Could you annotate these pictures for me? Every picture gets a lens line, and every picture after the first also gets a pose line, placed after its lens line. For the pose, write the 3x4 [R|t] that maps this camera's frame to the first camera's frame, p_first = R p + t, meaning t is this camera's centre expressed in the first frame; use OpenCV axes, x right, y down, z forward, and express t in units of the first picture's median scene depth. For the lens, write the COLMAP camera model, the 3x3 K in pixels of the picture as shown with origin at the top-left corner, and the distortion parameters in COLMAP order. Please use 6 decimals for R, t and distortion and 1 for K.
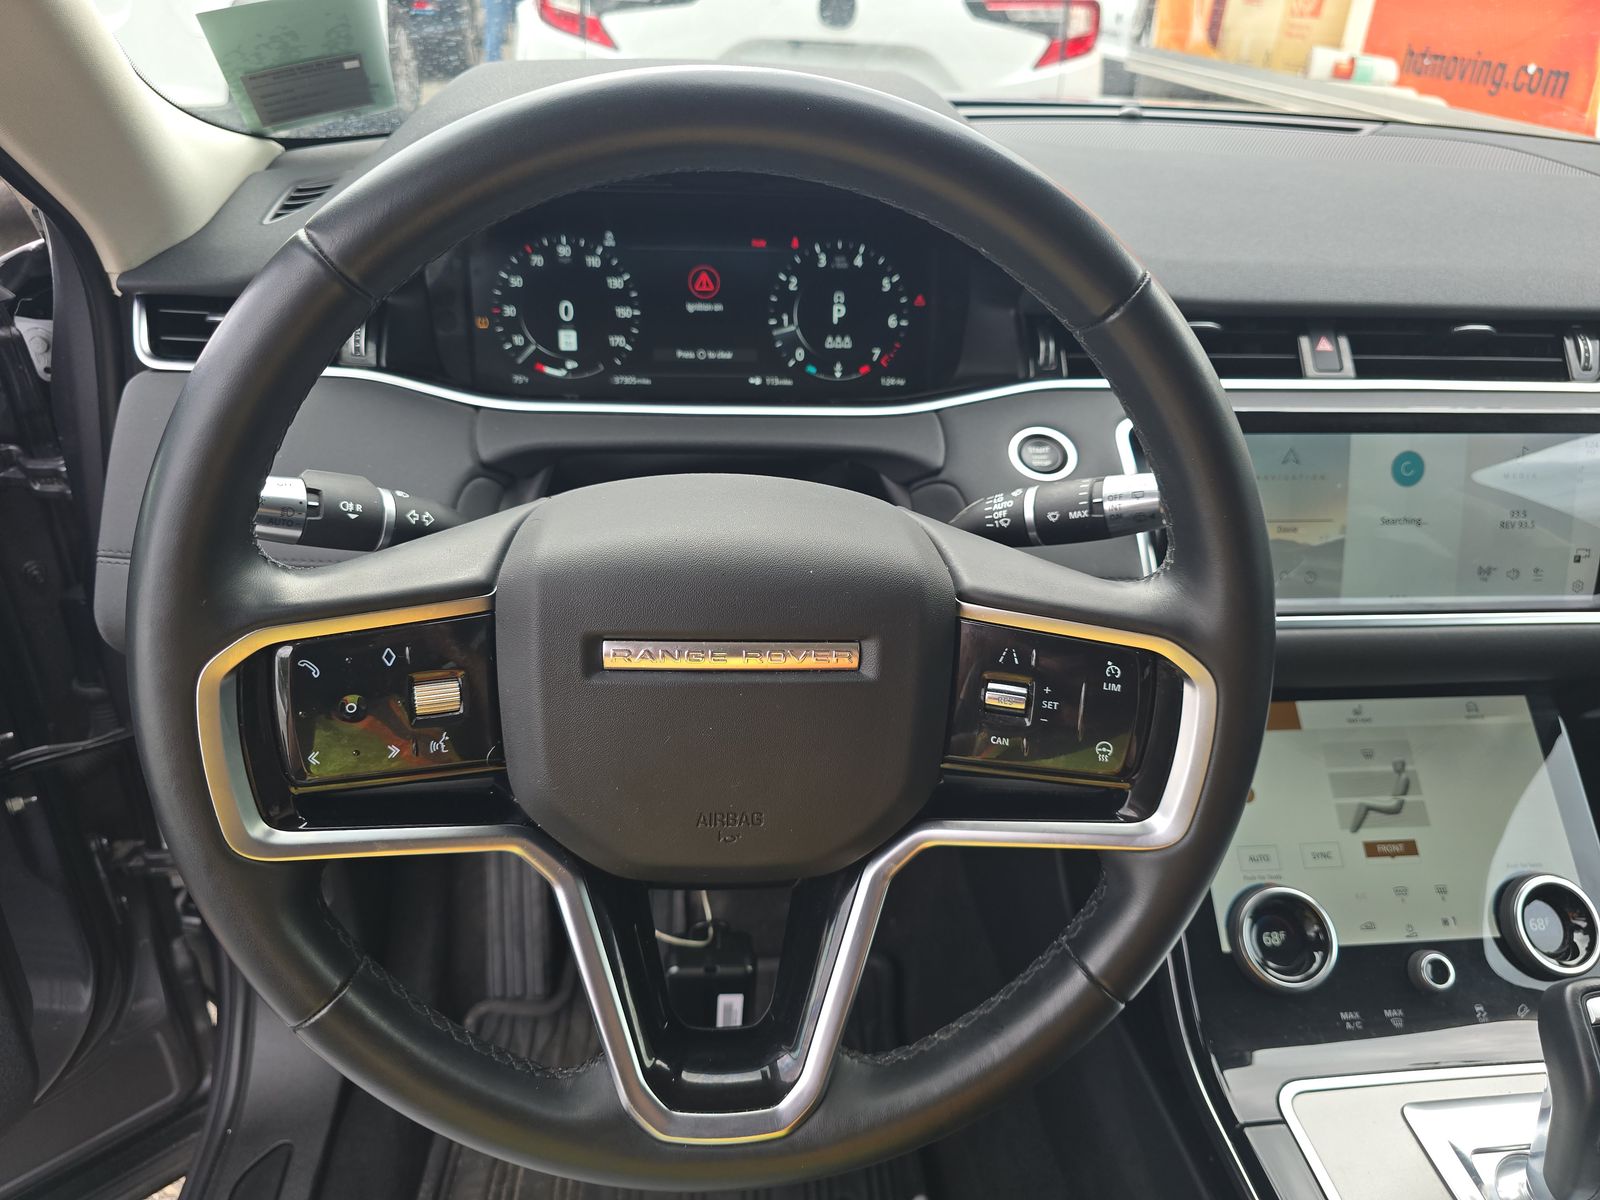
lens RADIAL K [[1161.4, 0, 800.0], [0, 1161.4, 600.0], [0, 0, 1]] dist [0.043397, -0.053475]
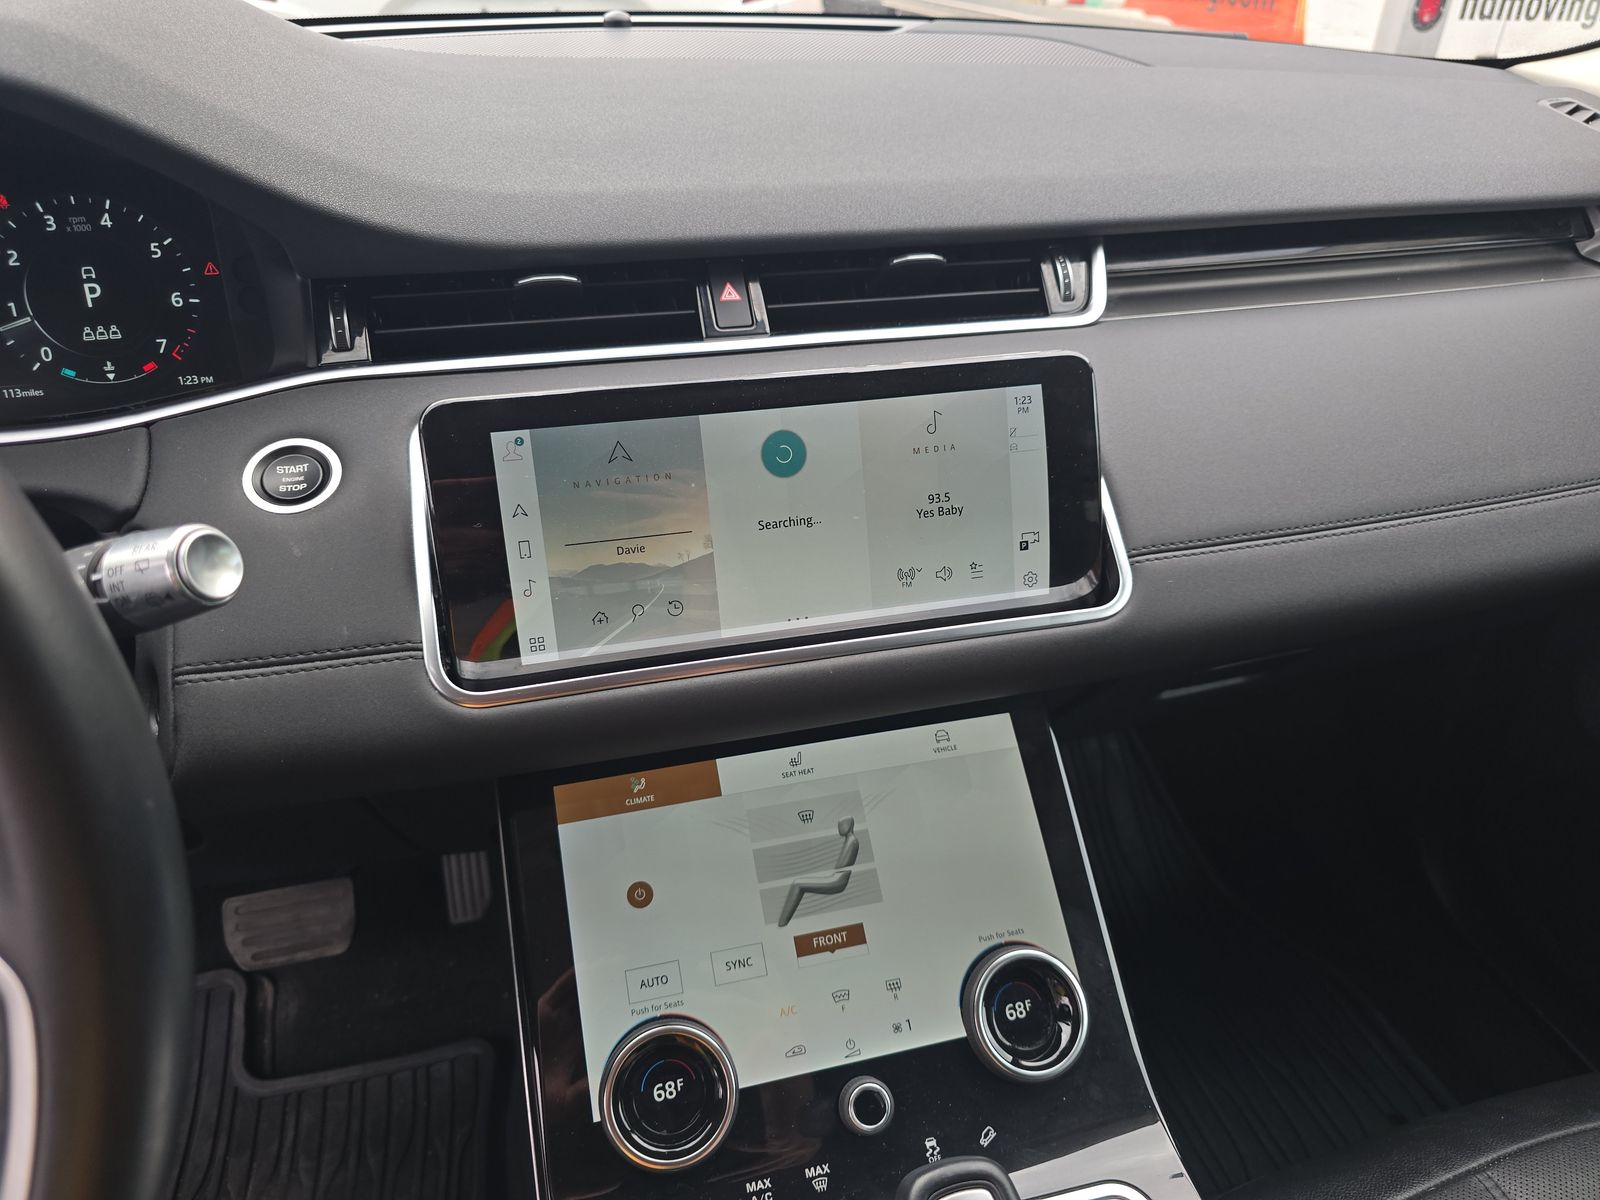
lens RADIAL K [[1161.4, 0, 800.0], [0, 1161.4, 600.0], [0, 0, 1]] dist [0.043397, -0.053475]
pose [[0.986770, -0.105732, 0.122908, 0.401367], [0.101544, 0.994032, 0.039871, -0.043932], [-0.126390, -0.026863, 0.991617, 0.233075]]
